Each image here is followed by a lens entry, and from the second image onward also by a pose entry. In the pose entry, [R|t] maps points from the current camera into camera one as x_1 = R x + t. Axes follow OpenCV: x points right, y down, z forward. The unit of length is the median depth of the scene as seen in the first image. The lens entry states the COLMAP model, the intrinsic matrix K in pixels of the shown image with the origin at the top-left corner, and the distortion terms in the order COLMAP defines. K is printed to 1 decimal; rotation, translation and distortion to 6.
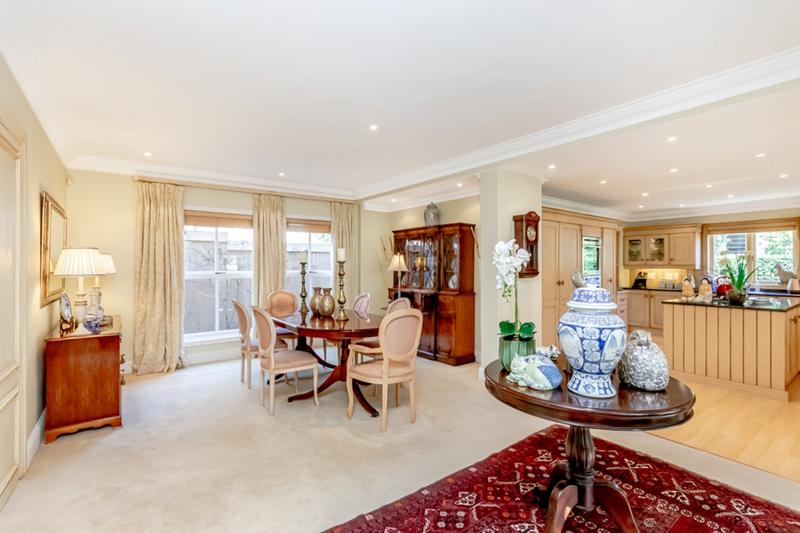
lens RADIAL K [[370.2, 0, 419.9], [0, 370.2, 264.3], [0, 0, 1]] dist [0.012862, 0.000470]
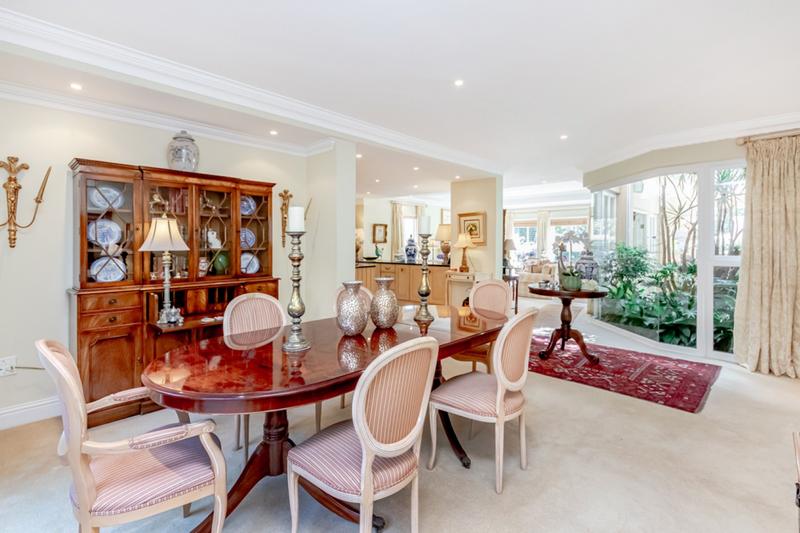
lens RADIAL K [[370.2, 0, 392.2], [0, 370.2, 249.2], [0, 0, 1]] dist [0.012862, 0.000470]
pose [[-0.100556, -0.017551, 0.994777, -0.804472], [-0.005938, 0.999837, 0.017040, 0.007331], [-0.994914, -0.004194, -0.100644, 1.018772]]
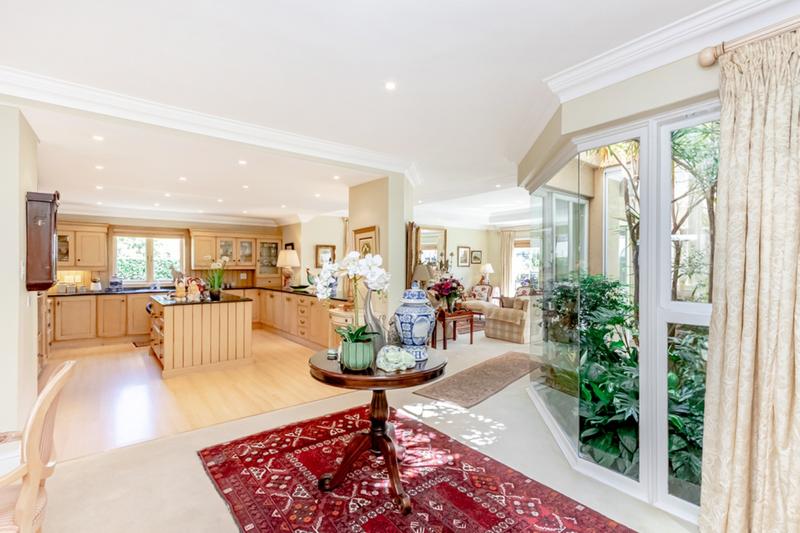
lens RADIAL K [[370.2, 0, 401.4], [0, 370.2, 266.5], [0, 0, 1]] dist [0.012862, 0.000470]
pose [[0.016915, -0.004994, 0.999844, -0.366872], [-0.006309, 0.999967, 0.005101, -0.012849], [-0.999837, -0.006394, 0.016883, 0.362677]]
